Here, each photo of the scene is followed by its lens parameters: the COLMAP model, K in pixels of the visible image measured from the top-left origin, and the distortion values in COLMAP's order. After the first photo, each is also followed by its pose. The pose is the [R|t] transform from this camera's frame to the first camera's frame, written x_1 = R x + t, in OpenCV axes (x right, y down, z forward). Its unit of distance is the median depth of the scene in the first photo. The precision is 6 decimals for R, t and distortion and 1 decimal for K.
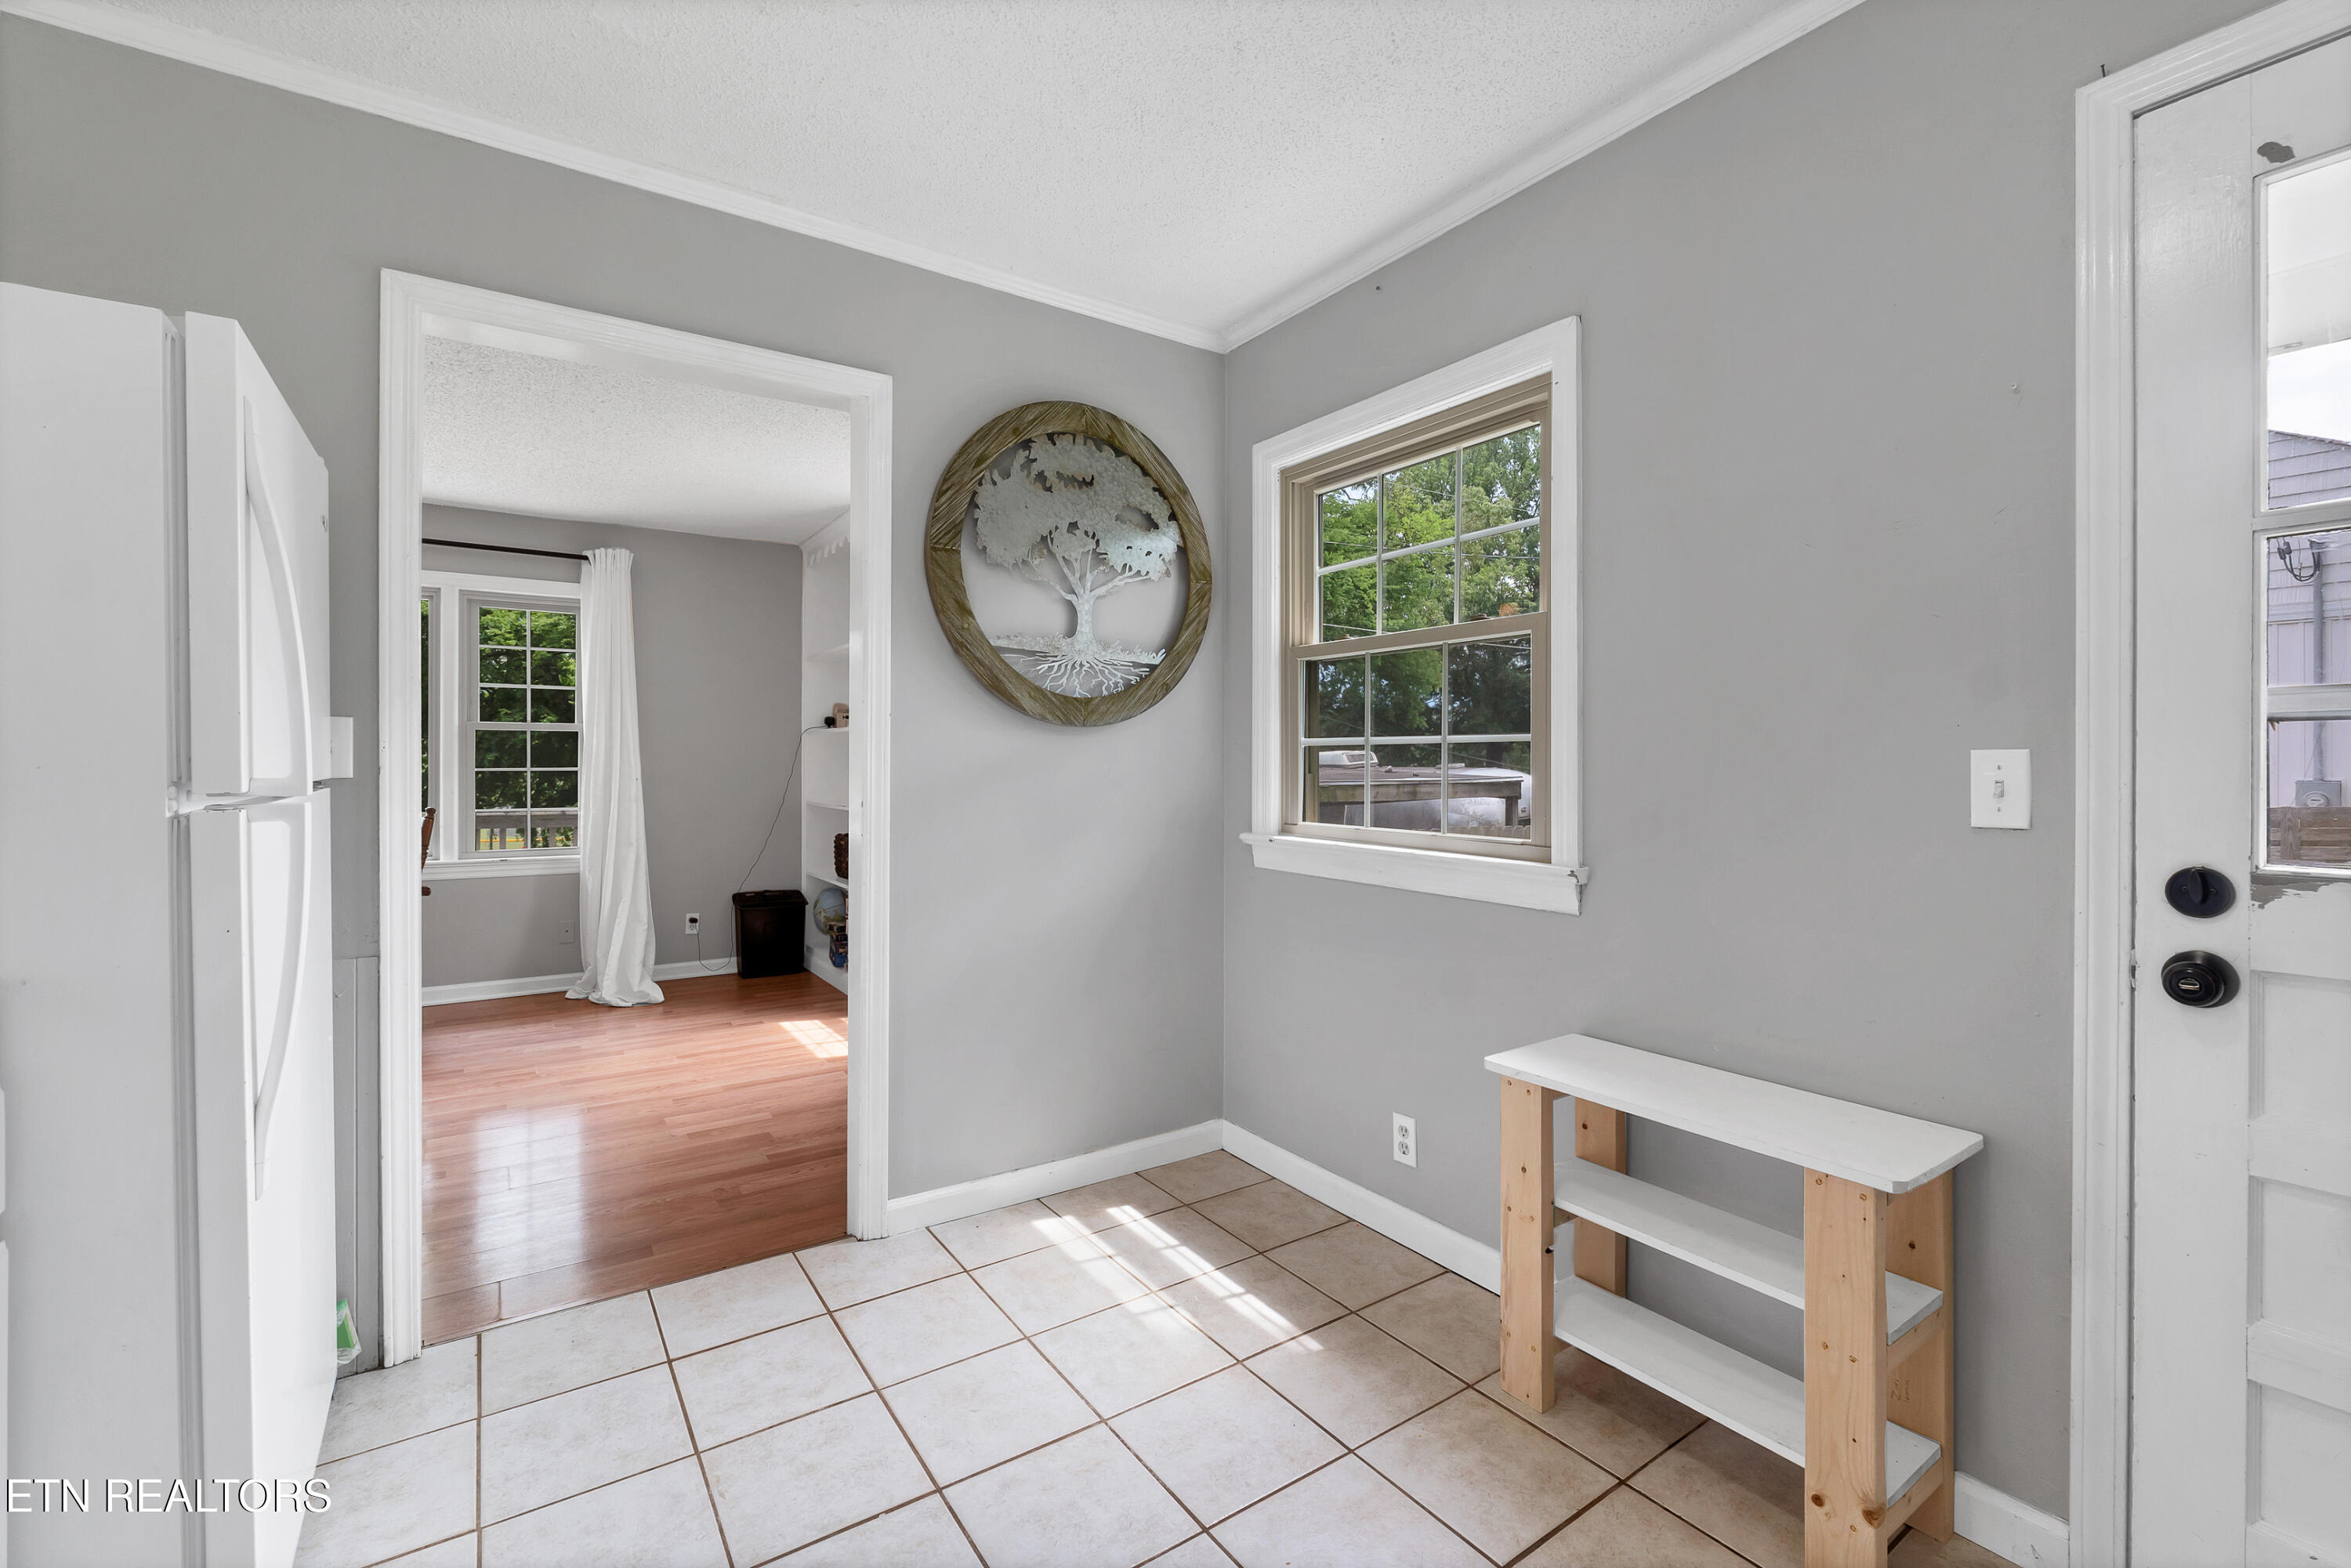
lens RADIAL K [[1009.9, 0, 1177.2], [0, 1009.9, 767.8], [0, 0, 1]] dist [-0.006818, -0.000101]
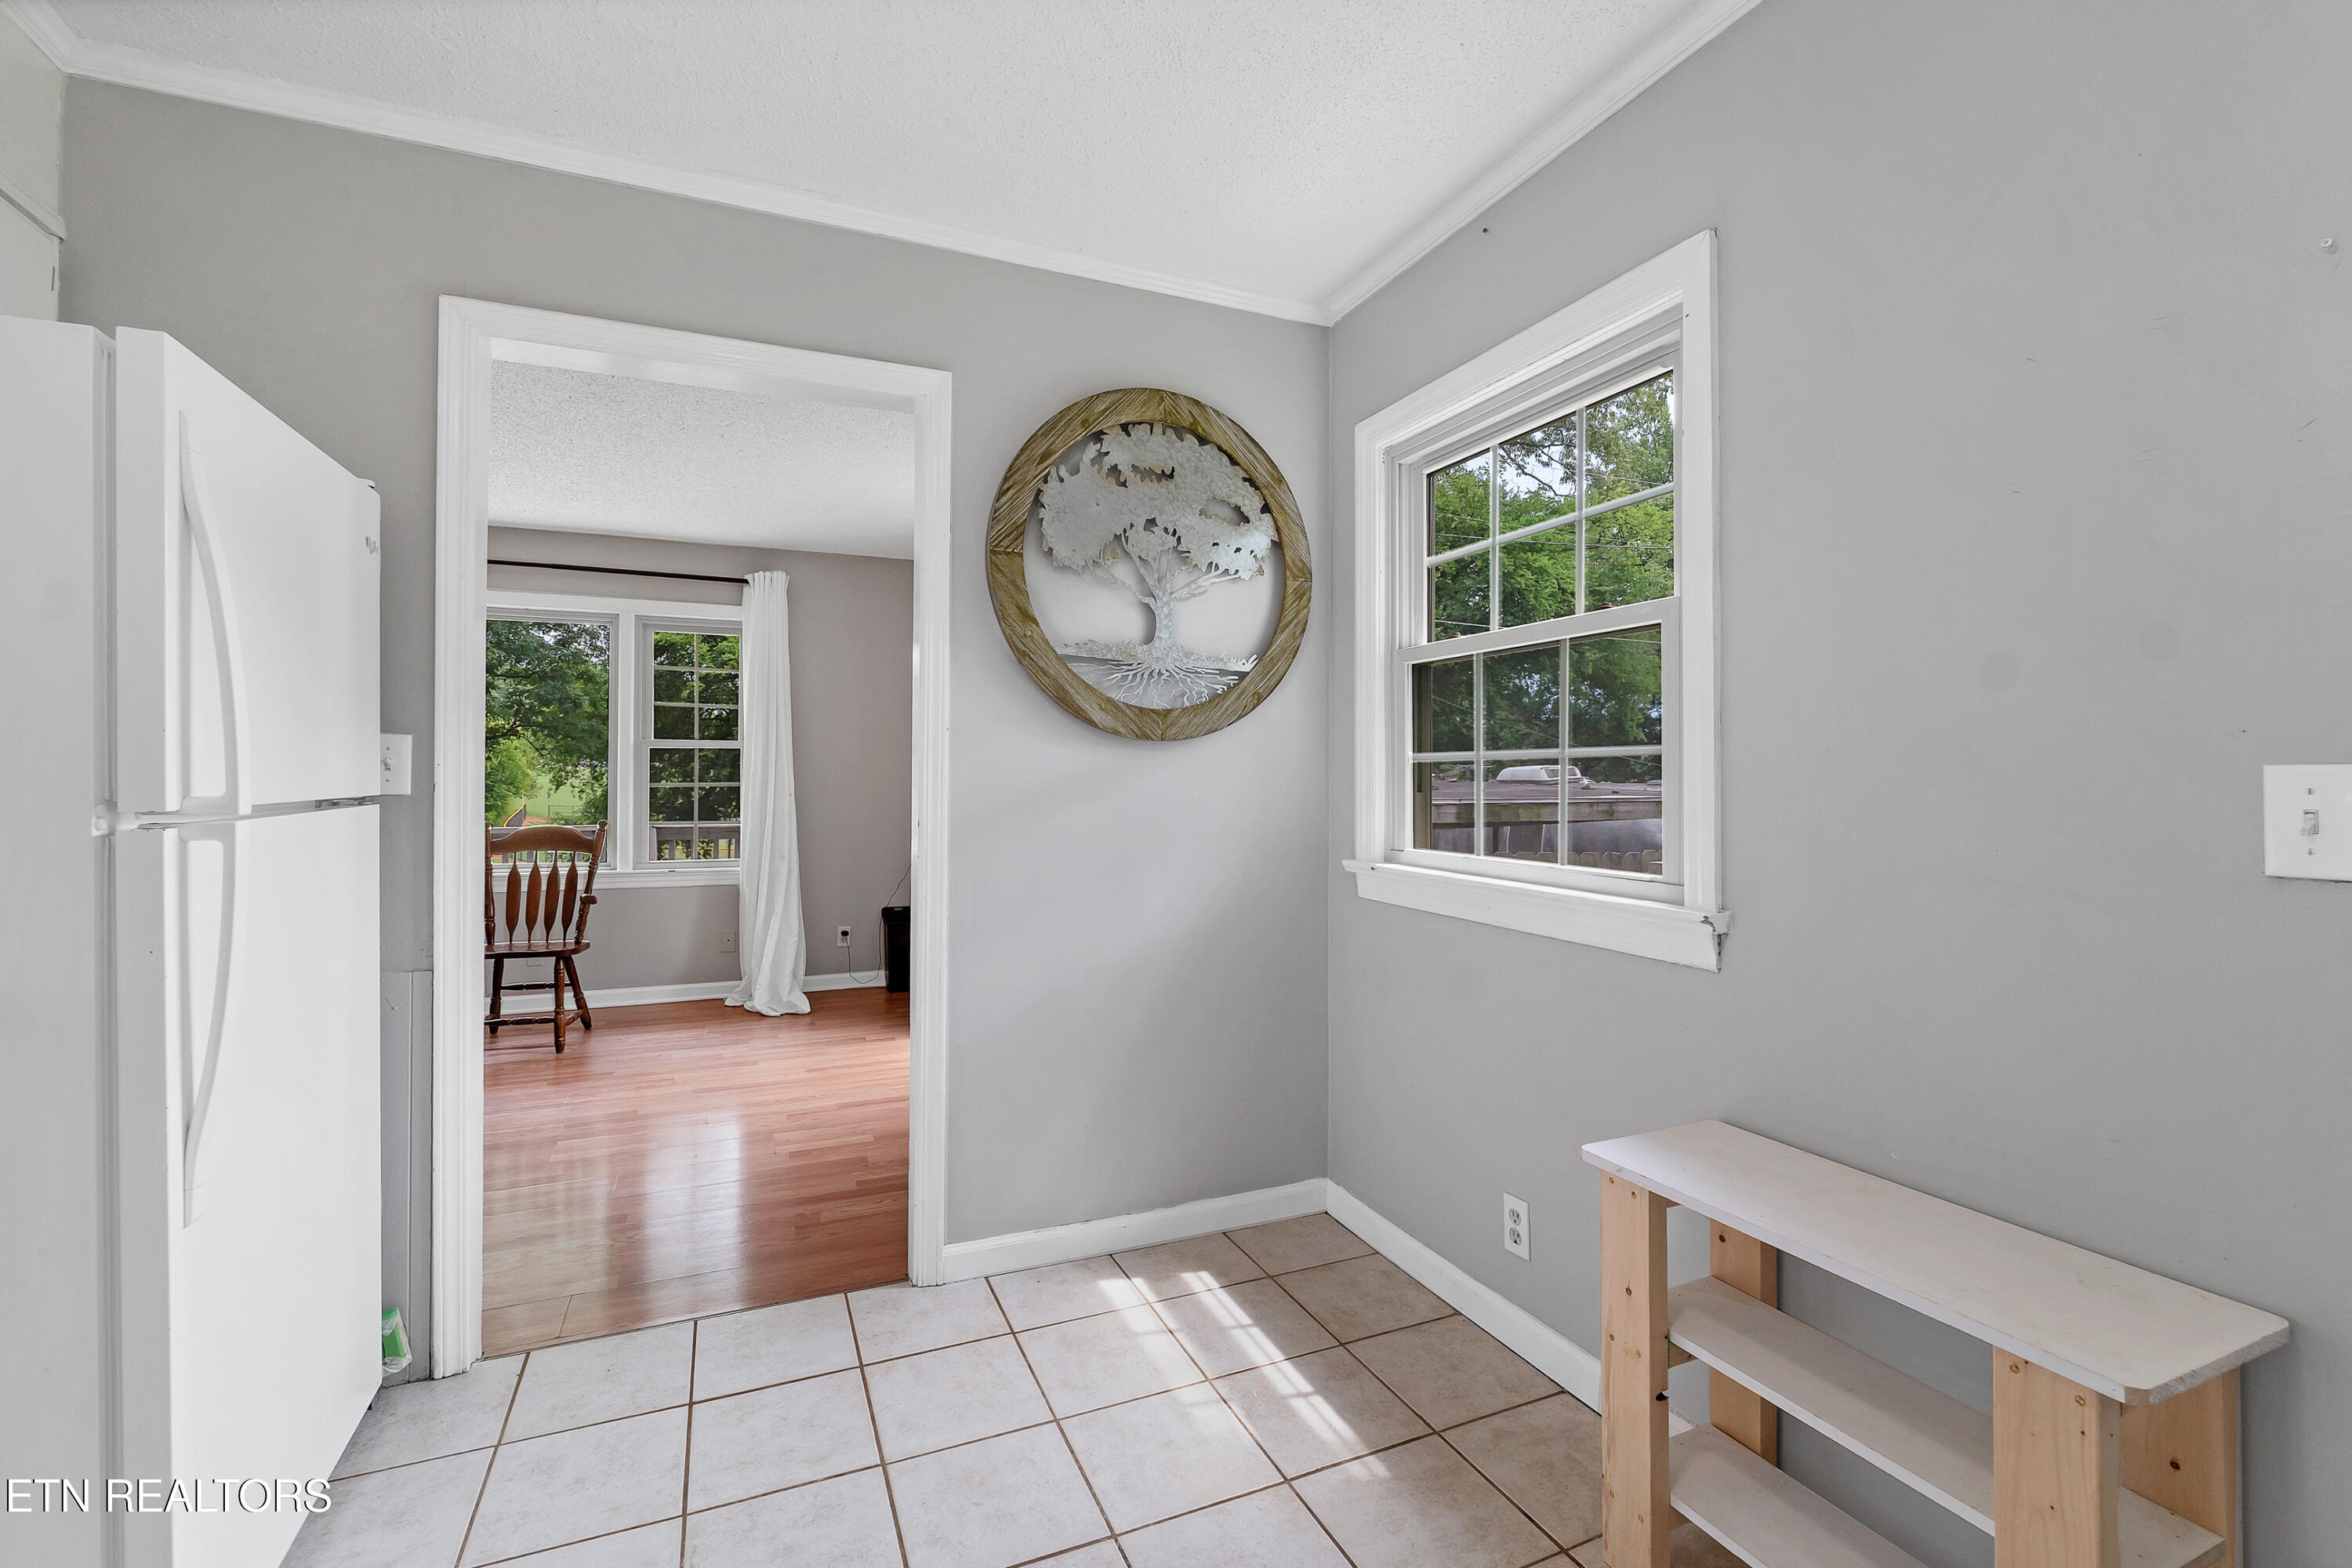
lens RADIAL K [[1033.5, 0, 1169.8], [0, 1033.5, 771.0], [0, 0, 1]] dist [-0.007913, 0.000347]
pose [[0.982211, -0.000226, -0.187782, 0.098070], [-0.001988, 0.999931, -0.011597, -0.002585], [0.187772, 0.011764, 0.982142, 0.087432]]
